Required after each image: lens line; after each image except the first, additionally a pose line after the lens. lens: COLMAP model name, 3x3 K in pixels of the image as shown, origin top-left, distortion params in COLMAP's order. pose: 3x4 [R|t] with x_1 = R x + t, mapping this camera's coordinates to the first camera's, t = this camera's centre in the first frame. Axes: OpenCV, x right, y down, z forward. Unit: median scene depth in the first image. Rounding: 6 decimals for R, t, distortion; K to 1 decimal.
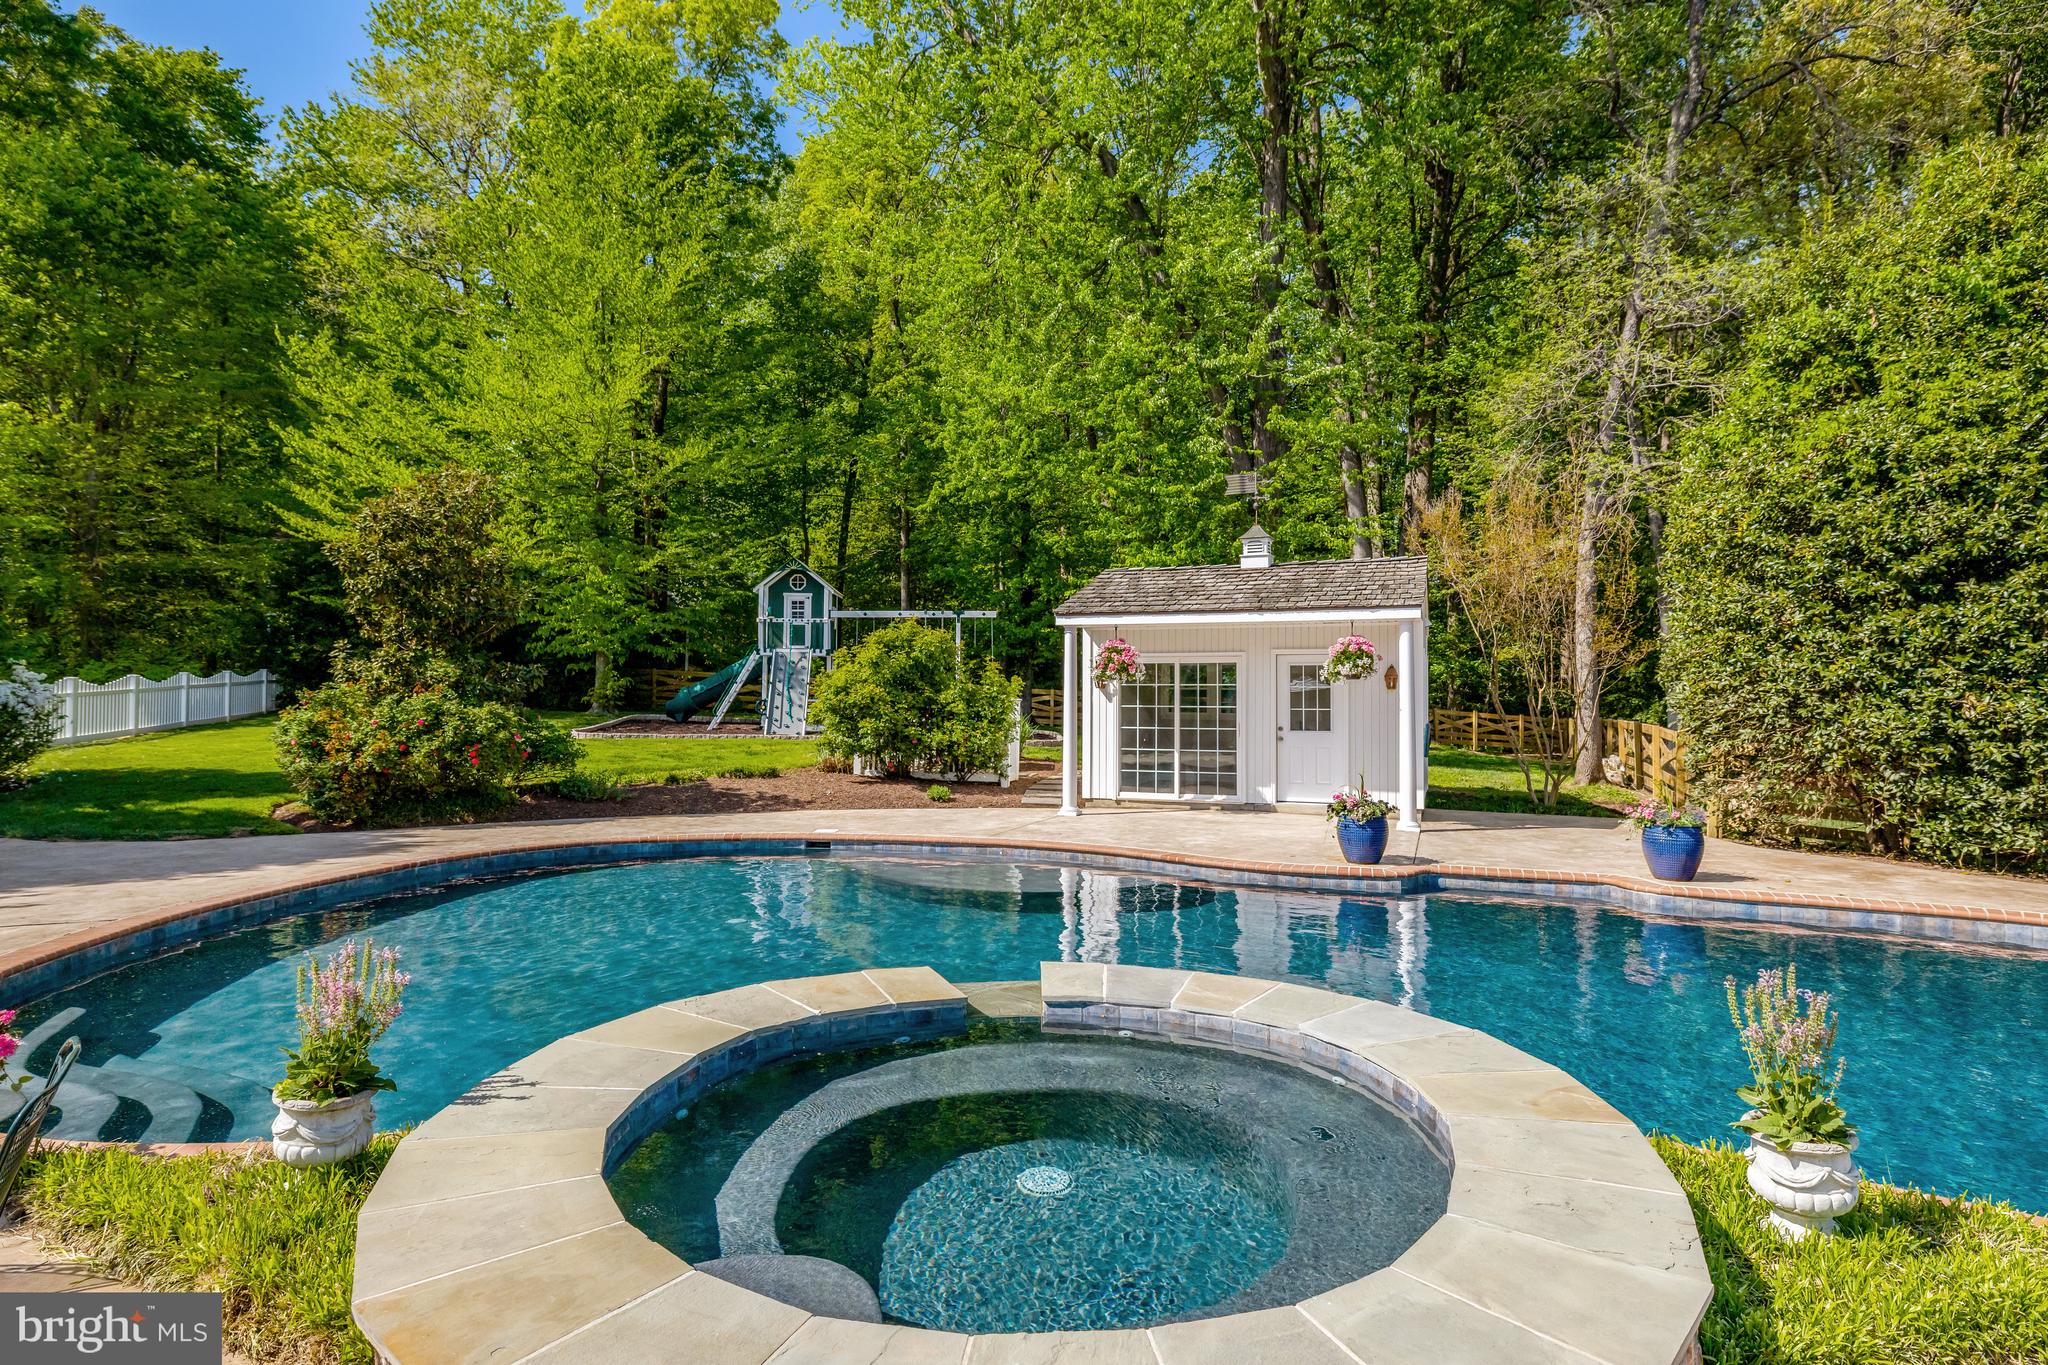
lens RADIAL K [[1079.4, 0, 1011.4], [0, 1079.4, 670.6], [0, 0, 1]] dist [-0.009907, -0.002996]
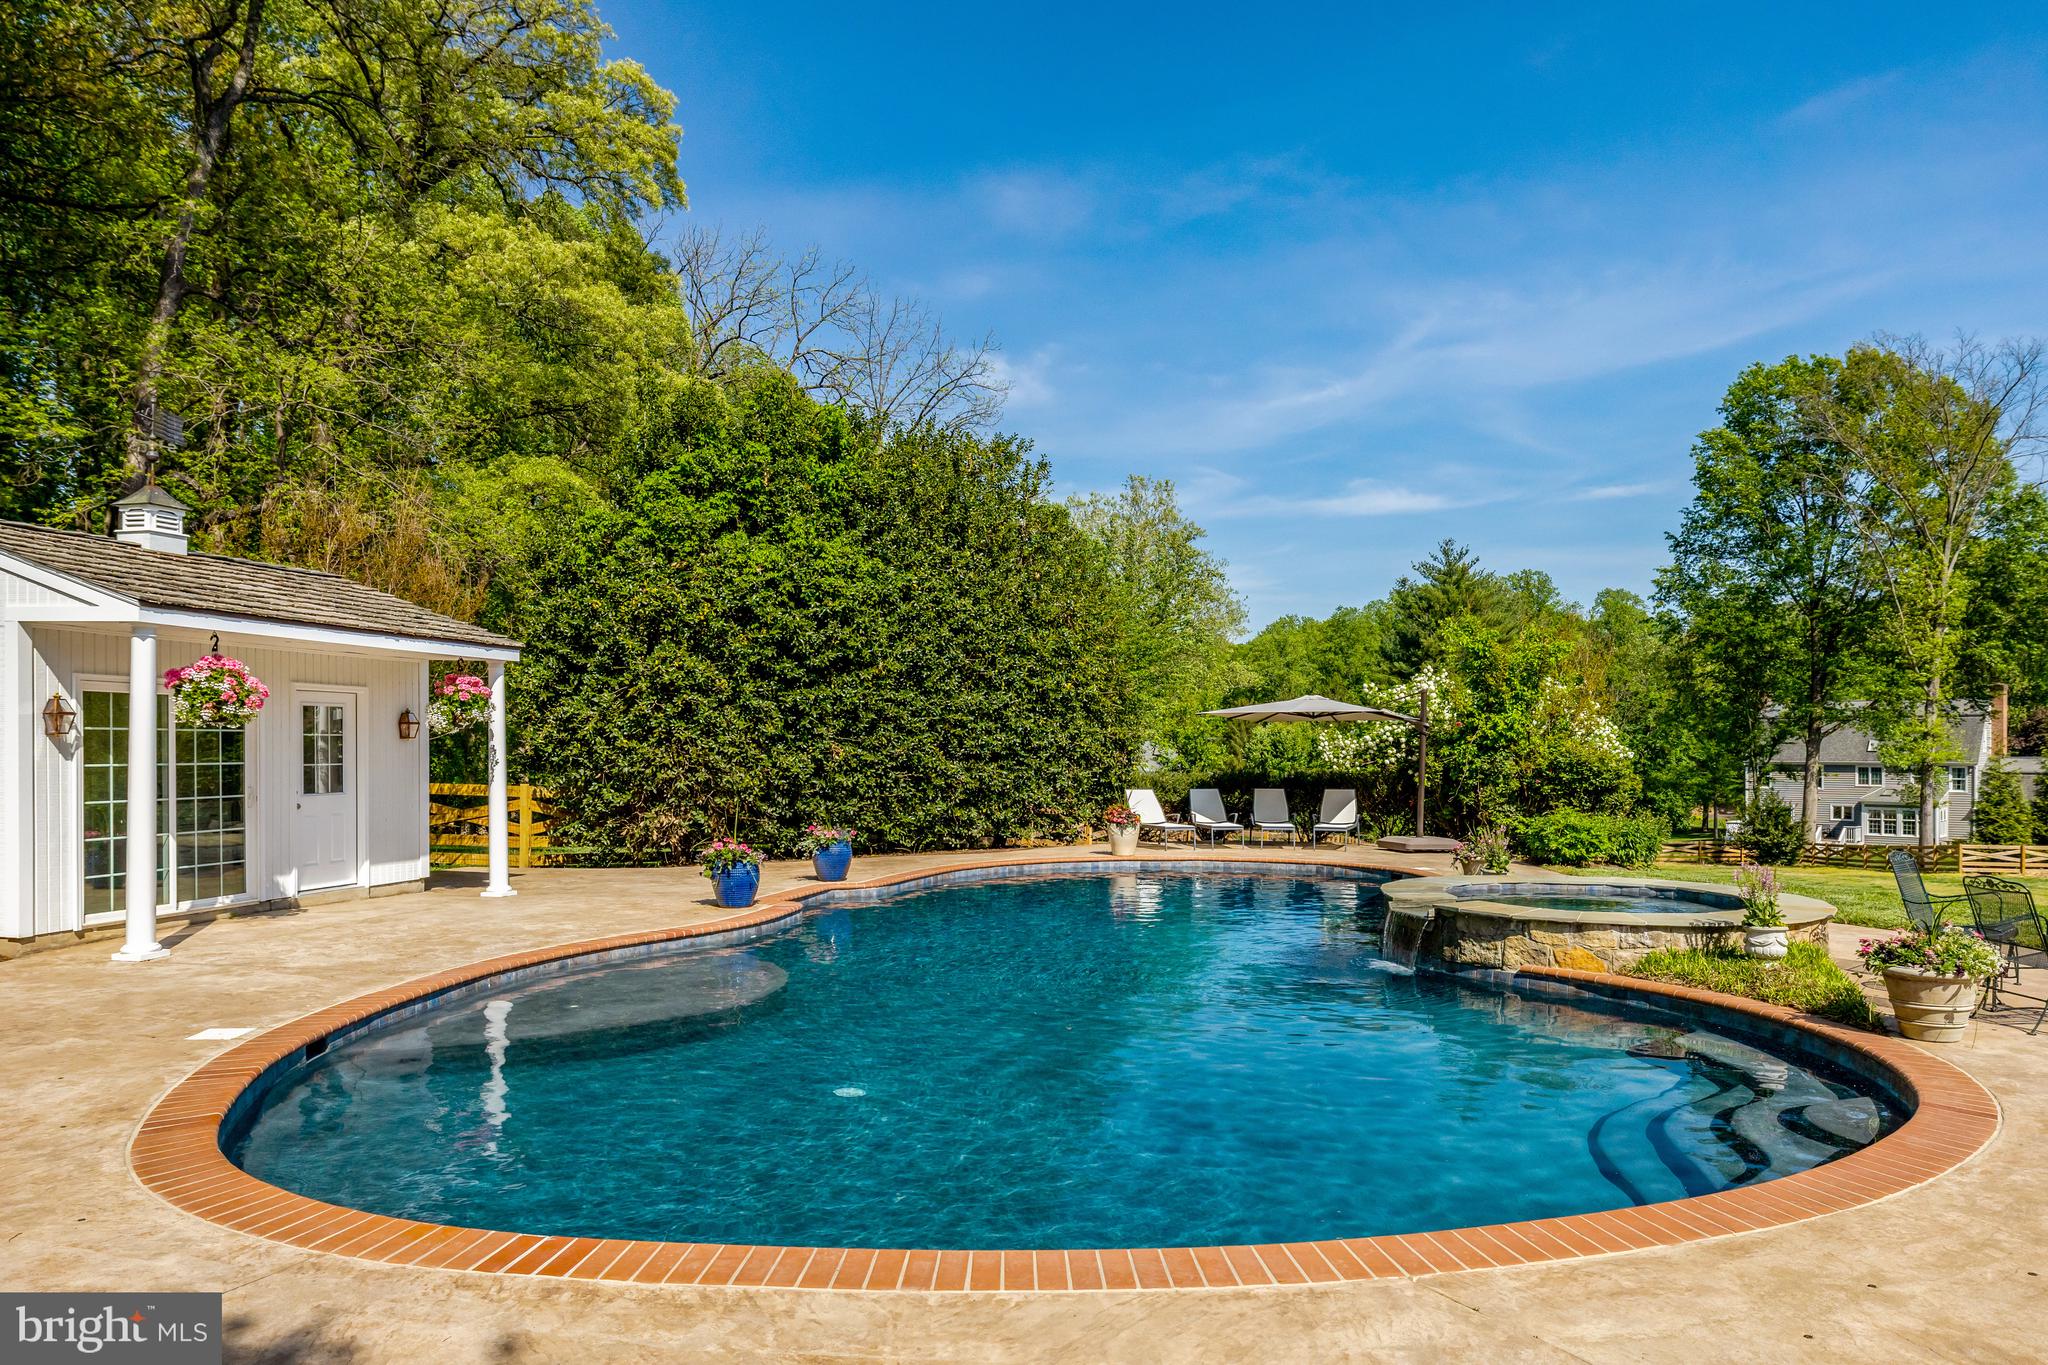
lens RADIAL K [[1292.4, 0, 1034.6], [0, 1292.4, 757.5], [0, 0, 1]] dist [0.005042, -0.000531]
pose [[-0.122760, -0.011673, 0.992368, -0.676315], [-0.025184, 0.999645, 0.008644, 0.010300], [-0.992117, -0.023930, -0.123010, 0.615649]]
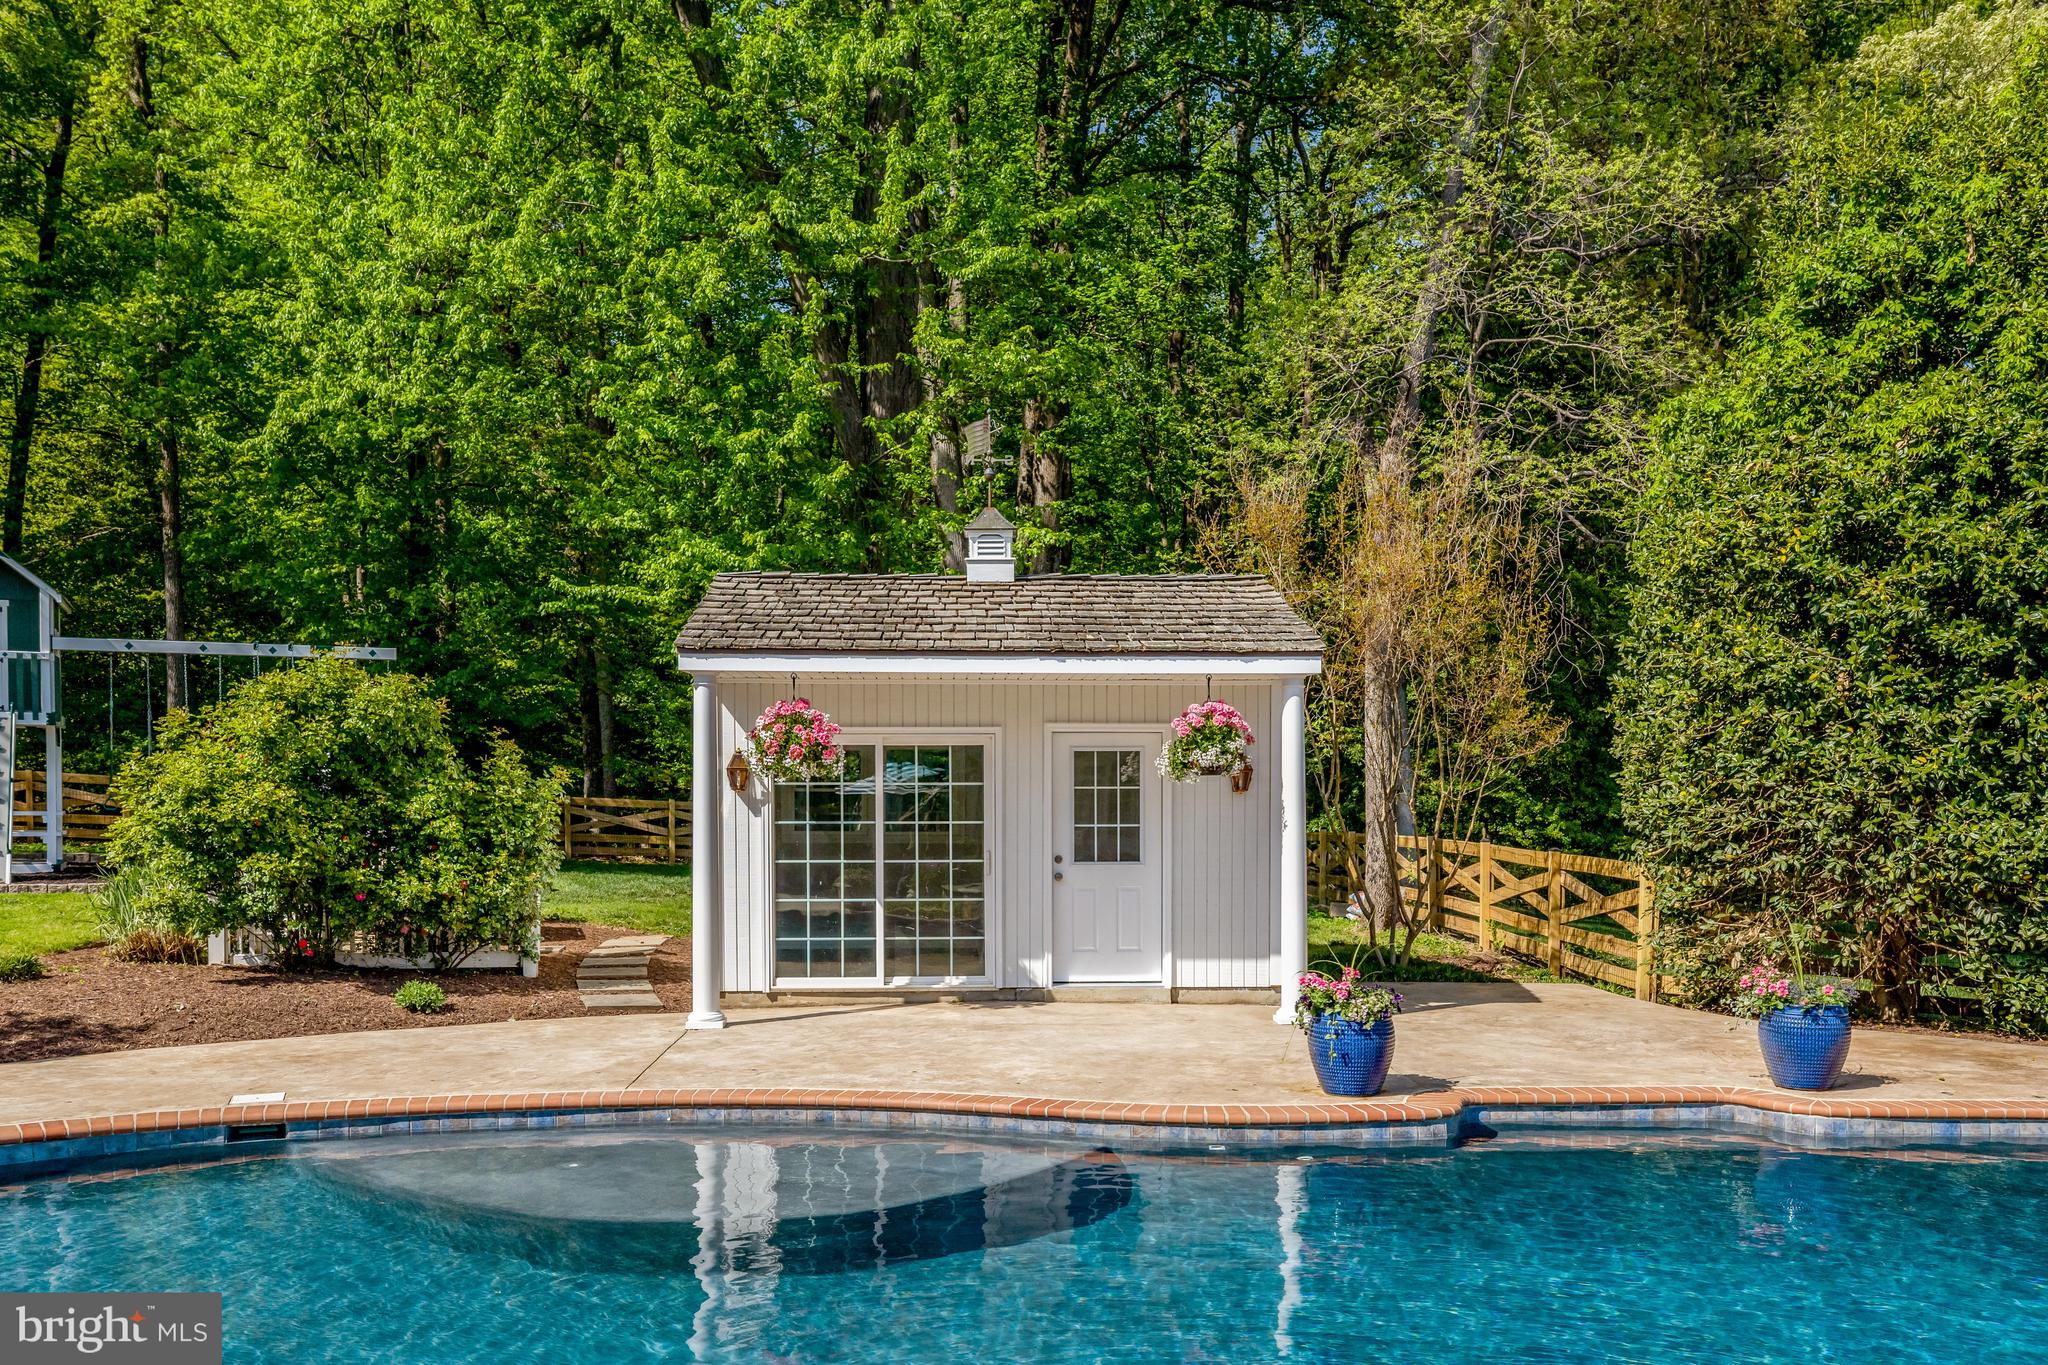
lens RADIAL K [[1638.3, 0, 1002.5], [0, 1638.3, 881.6], [0, 0, 1]] dist [0.004056, -0.013277]
pose [[0.912367, -0.023887, 0.408675, -0.143194], [-0.006267, 0.997364, 0.072287, 0.001617], [-0.409324, -0.068514, 0.909813, 0.200431]]
